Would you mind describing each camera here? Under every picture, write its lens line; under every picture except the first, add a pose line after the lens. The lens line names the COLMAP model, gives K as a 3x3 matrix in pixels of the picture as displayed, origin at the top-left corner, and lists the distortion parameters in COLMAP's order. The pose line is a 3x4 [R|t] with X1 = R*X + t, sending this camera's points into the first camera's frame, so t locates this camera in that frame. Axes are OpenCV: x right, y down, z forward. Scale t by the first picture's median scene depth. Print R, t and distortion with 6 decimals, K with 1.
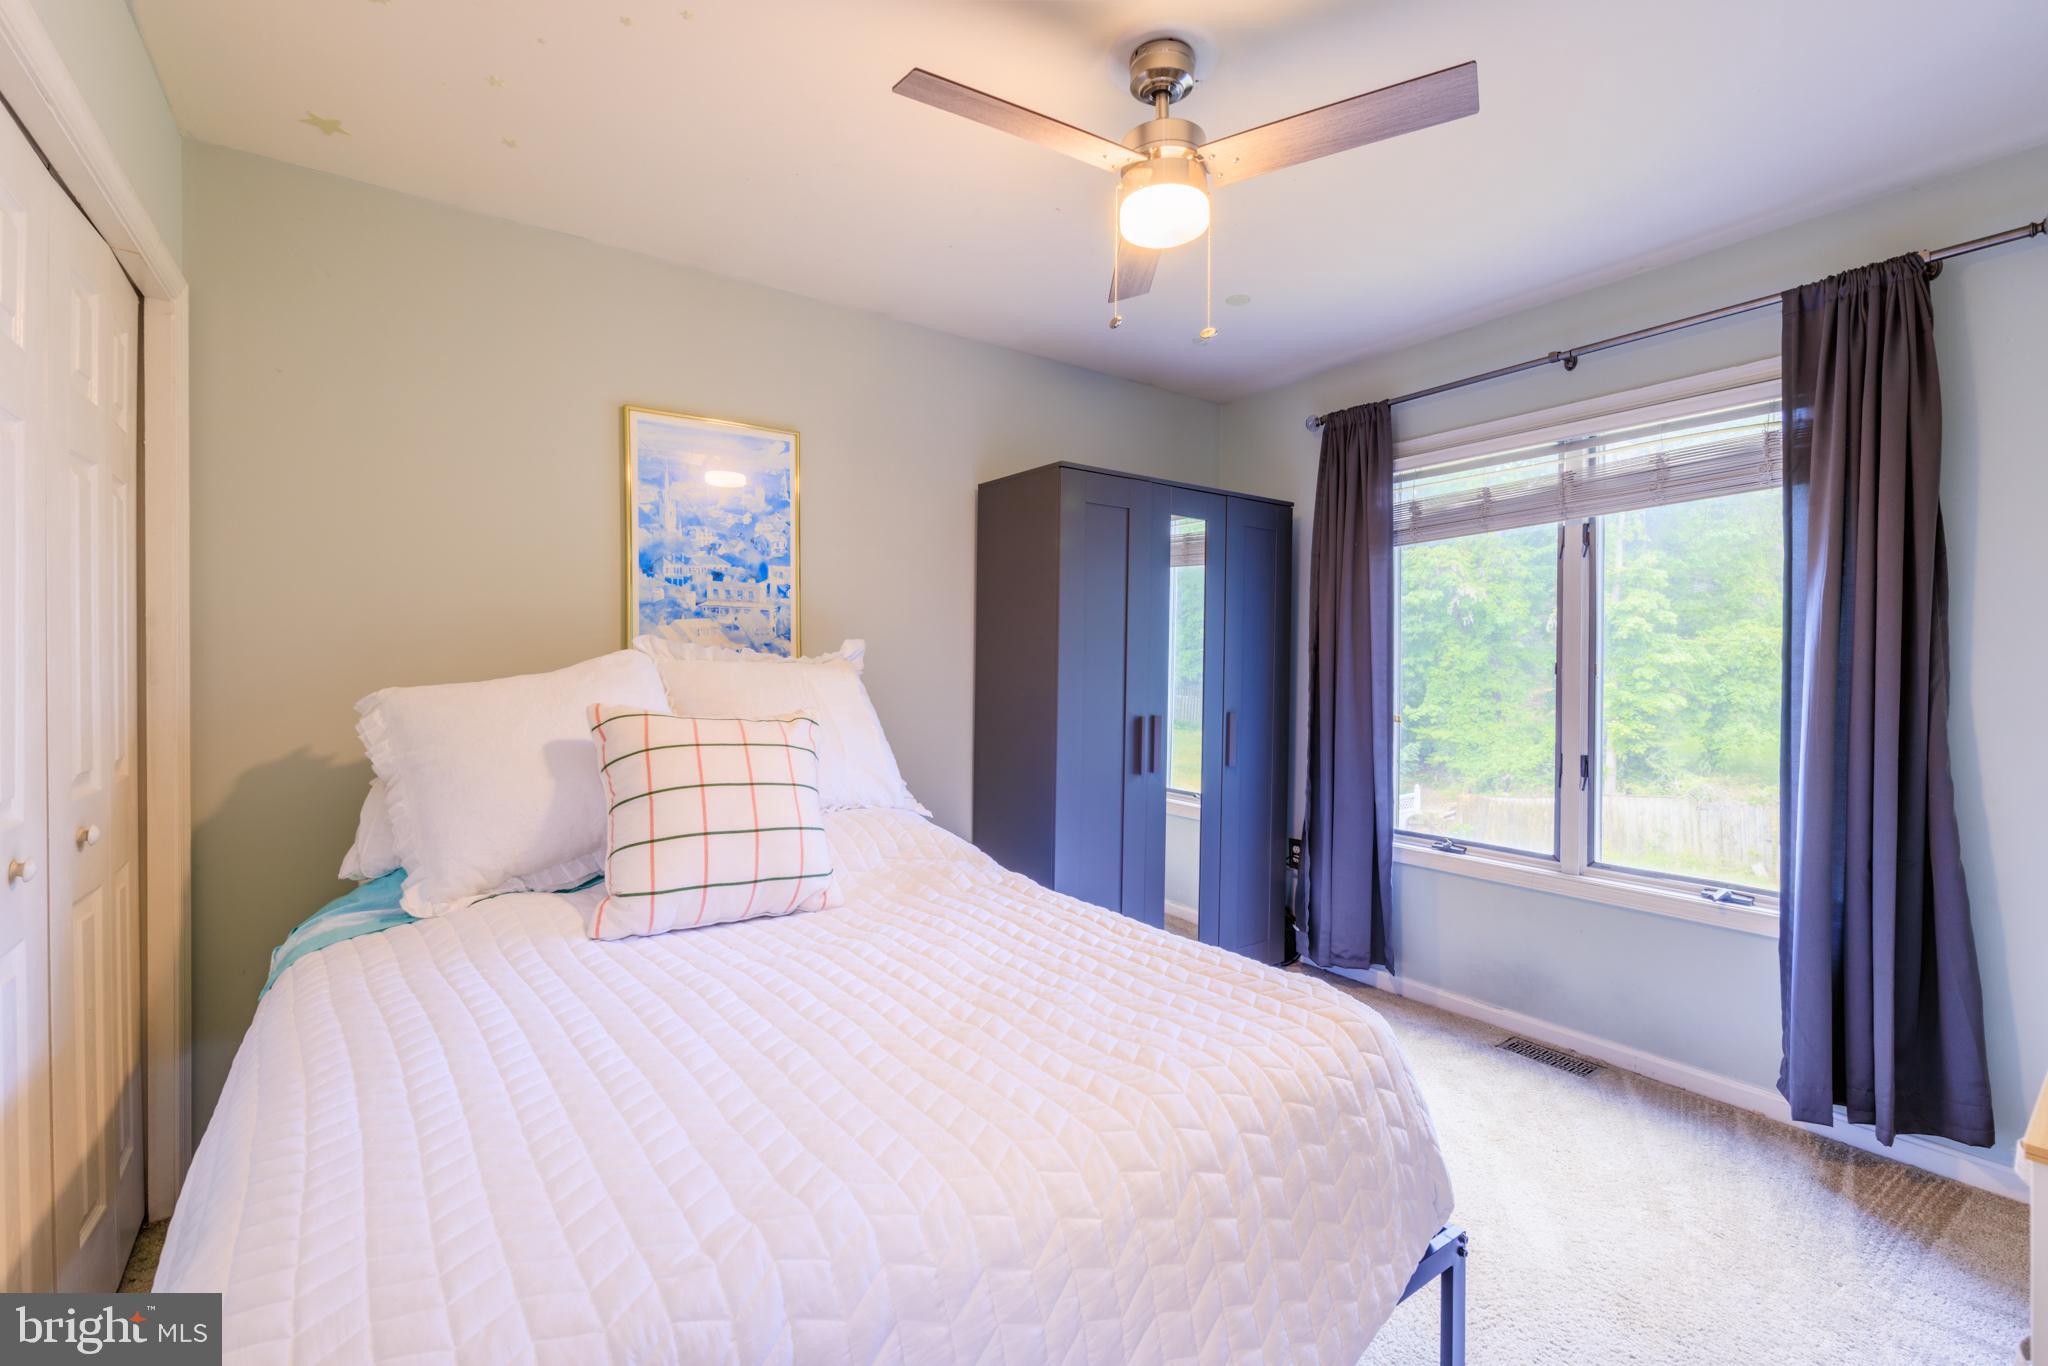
lens RADIAL K [[876.8, 0, 1026.7], [0, 876.8, 679.3], [0, 0, 1]] dist [0.000951, -0.000038]
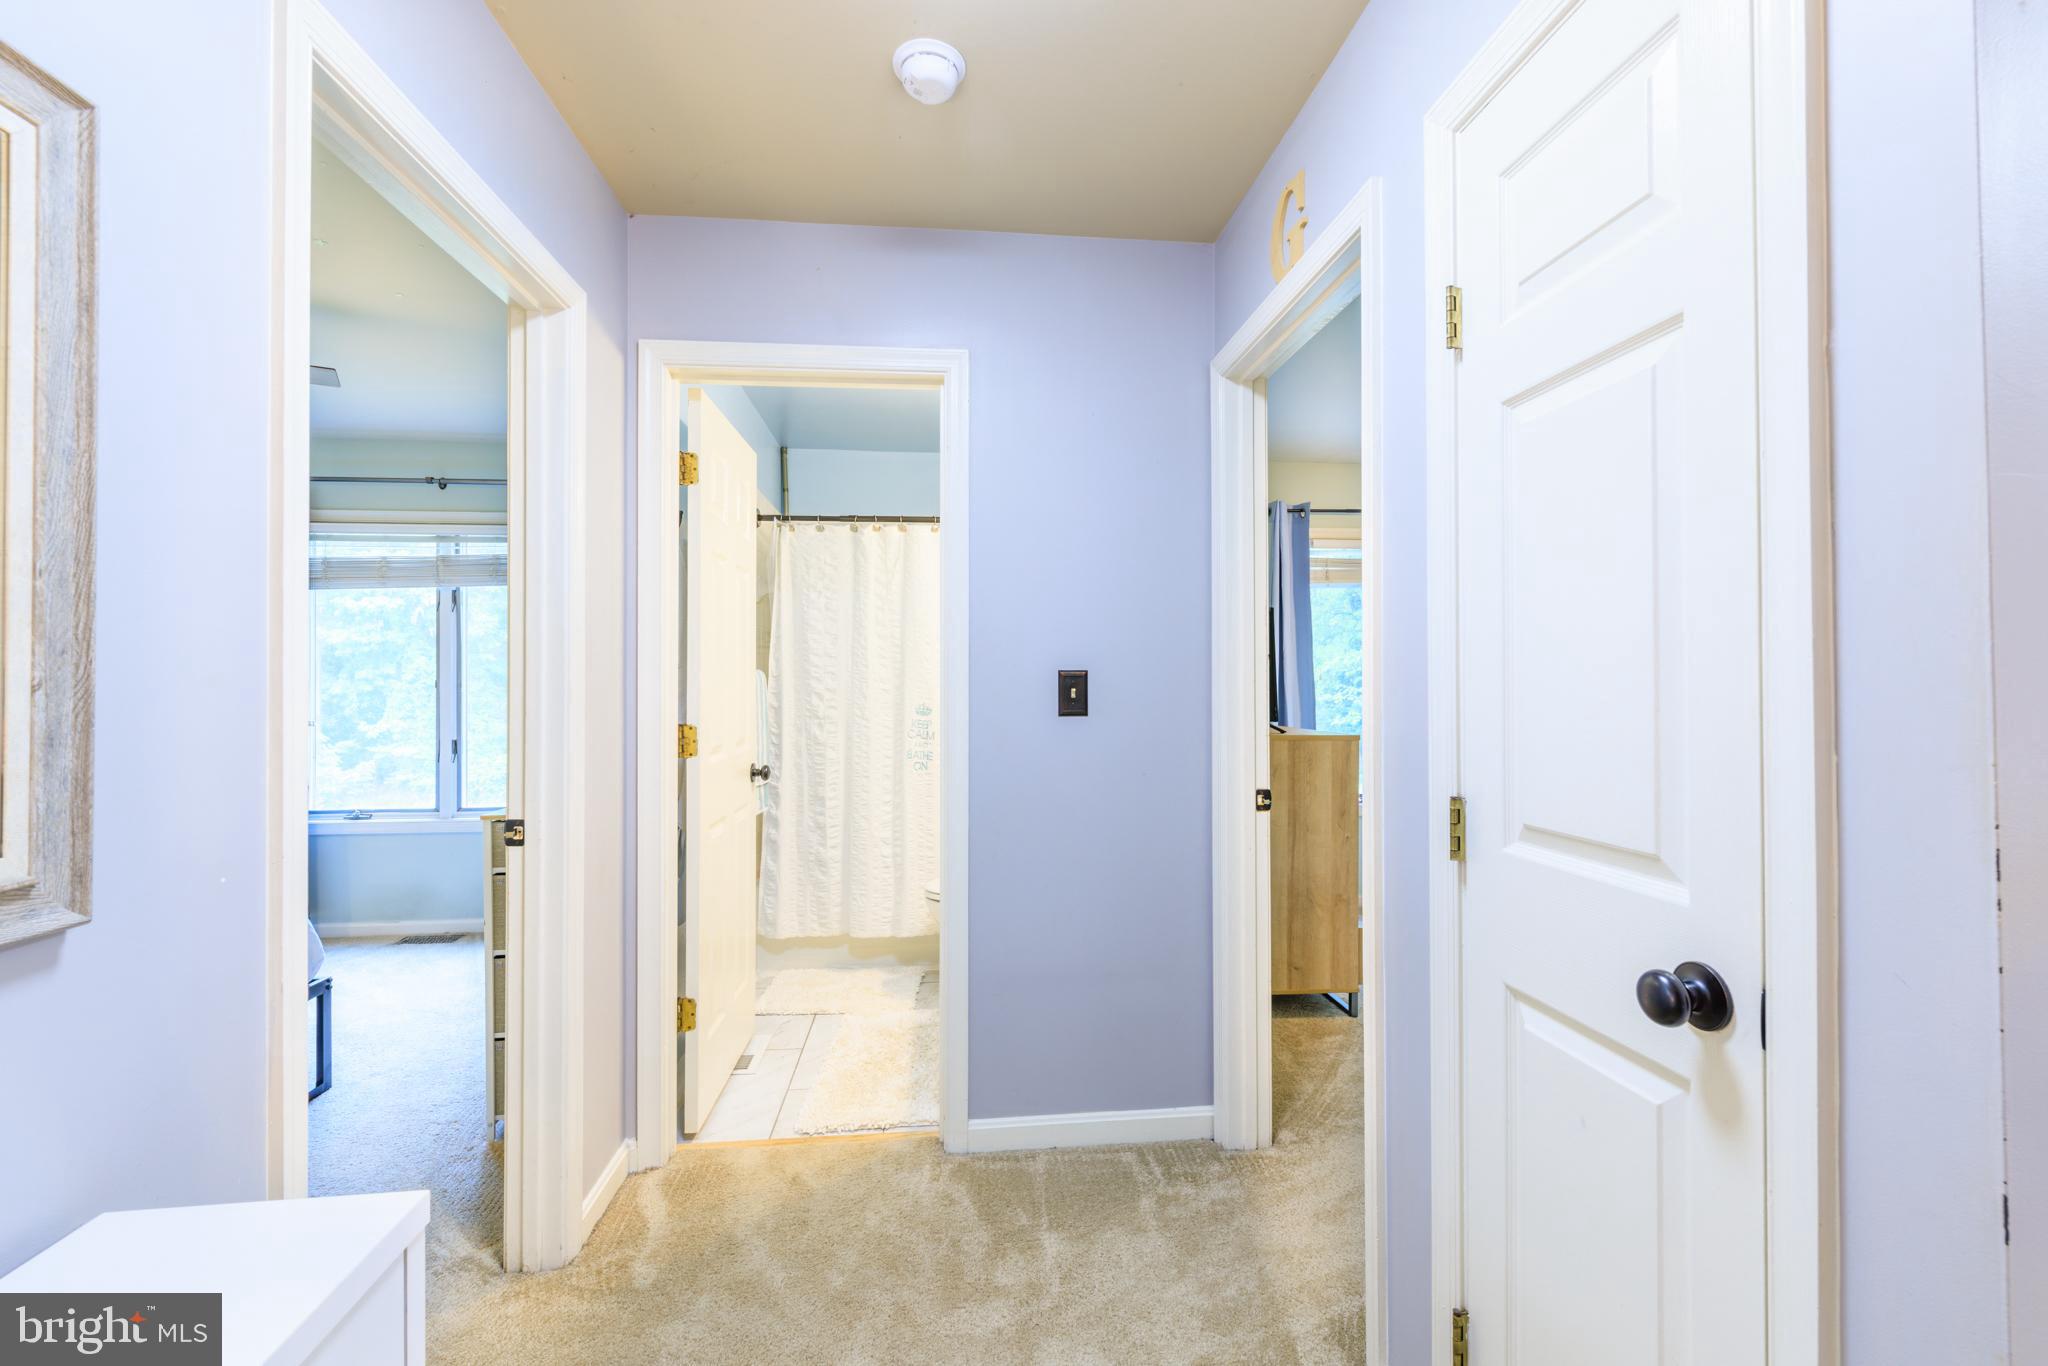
lens RADIAL K [[876.8, 0, 1029.6], [0, 876.8, 675.1], [0, 0, 1]] dist [0.000951, -0.000038]
pose [[0.492961, 0.000856, 0.870051, -0.190823], [0.015241, 0.999838, -0.009619, 0.002293], [-0.869918, 0.018003, 0.492868, -0.587244]]
